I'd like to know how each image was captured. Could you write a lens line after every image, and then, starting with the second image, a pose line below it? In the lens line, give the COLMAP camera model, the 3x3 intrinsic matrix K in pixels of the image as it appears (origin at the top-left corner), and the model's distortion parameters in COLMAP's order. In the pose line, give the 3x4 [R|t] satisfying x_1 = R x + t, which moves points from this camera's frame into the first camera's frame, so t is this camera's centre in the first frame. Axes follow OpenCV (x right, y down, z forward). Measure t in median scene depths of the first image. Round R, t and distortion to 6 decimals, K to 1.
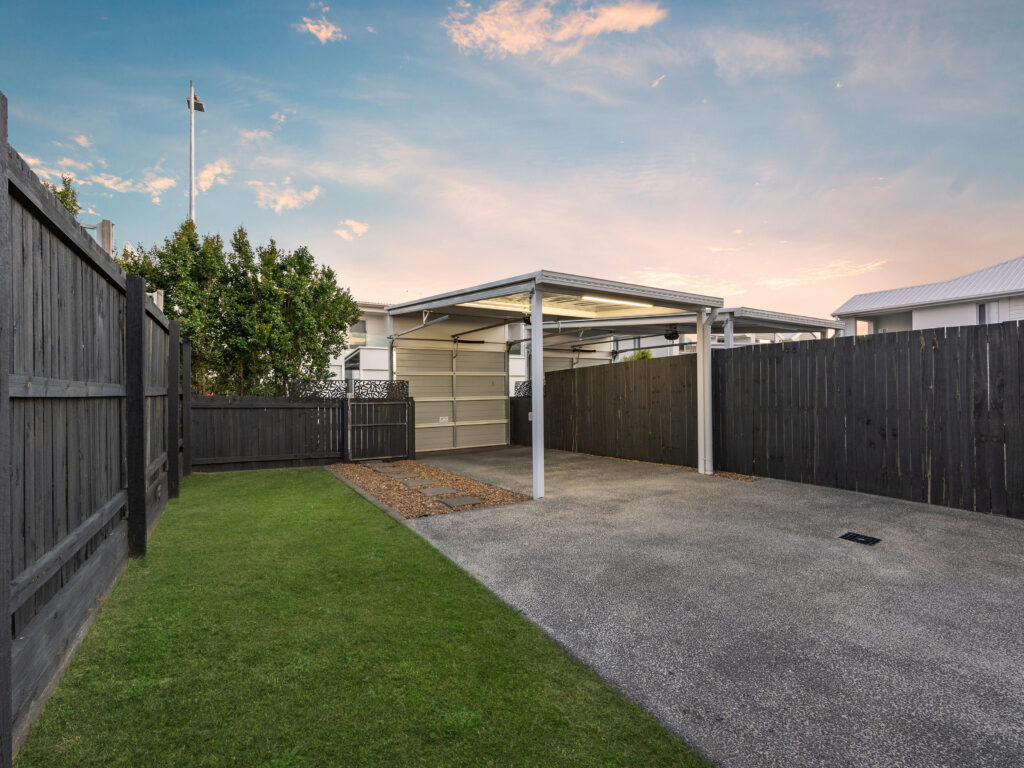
lens RADIAL K [[464.2, 0, 512.0], [0, 464.2, 384.0], [0, 0, 1]] dist [0.000443, 0.000148]
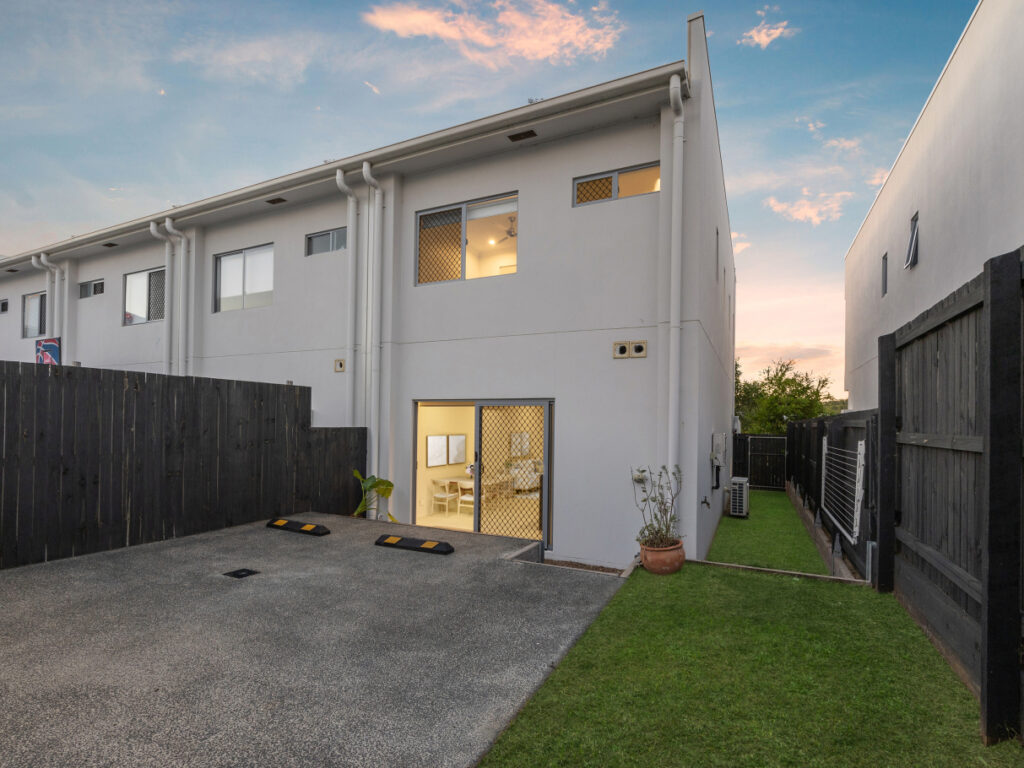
lens RADIAL K [[498.6, 0, 512.0], [0, 498.6, 384.0], [0, 0, 1]] dist [-0.015500, -0.000118]
pose [[-0.536279, 0.068531, 0.841254, -0.486875], [-0.011358, 0.996022, -0.088380, -0.006888], [-0.843964, -0.056951, -0.533368, 0.938327]]
